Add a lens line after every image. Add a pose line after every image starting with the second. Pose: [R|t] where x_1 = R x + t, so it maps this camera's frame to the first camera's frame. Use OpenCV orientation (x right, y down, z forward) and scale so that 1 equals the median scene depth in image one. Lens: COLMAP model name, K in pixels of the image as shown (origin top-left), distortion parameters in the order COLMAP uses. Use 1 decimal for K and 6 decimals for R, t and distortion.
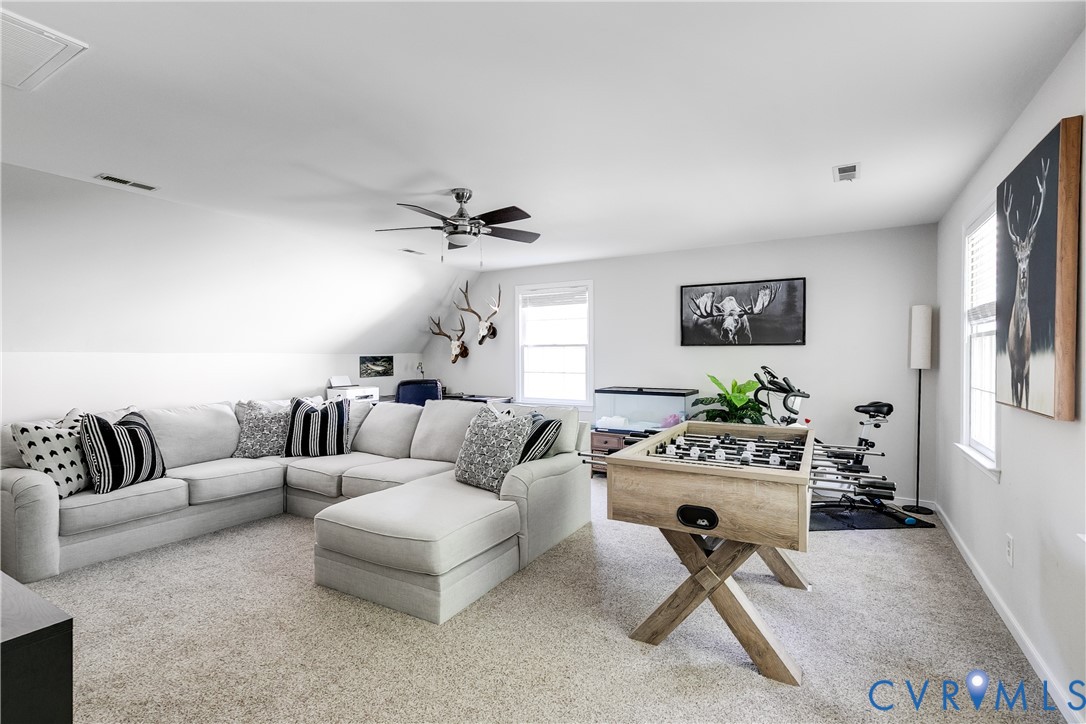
lens RADIAL K [[499.1, 0, 543.0], [0, 499.1, 362.0], [0, 0, 1]] dist [0.004433, -0.000204]
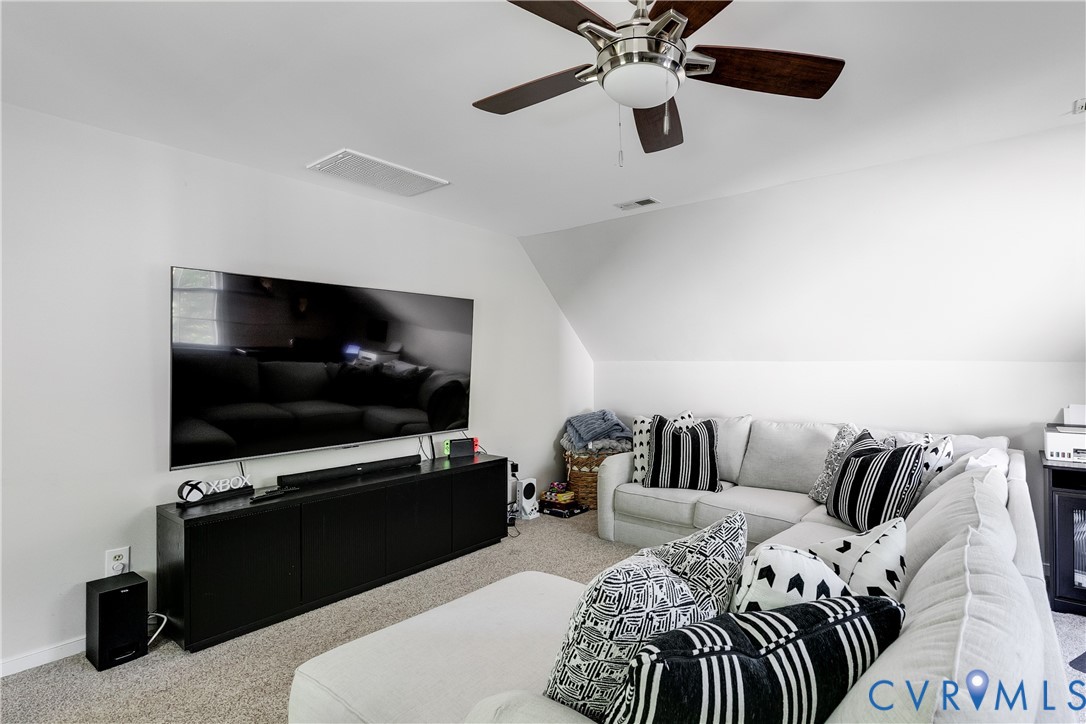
lens RADIAL K [[499.1, 0, 543.0], [0, 499.1, 362.0], [0, 0, 1]] dist [0.004433, -0.000204]
pose [[-0.104237, -0.002693, -0.994549, 0.265138], [-0.009416, 0.999954, -0.001721, -0.013890], [0.994508, 0.009185, -0.104257, 0.908319]]
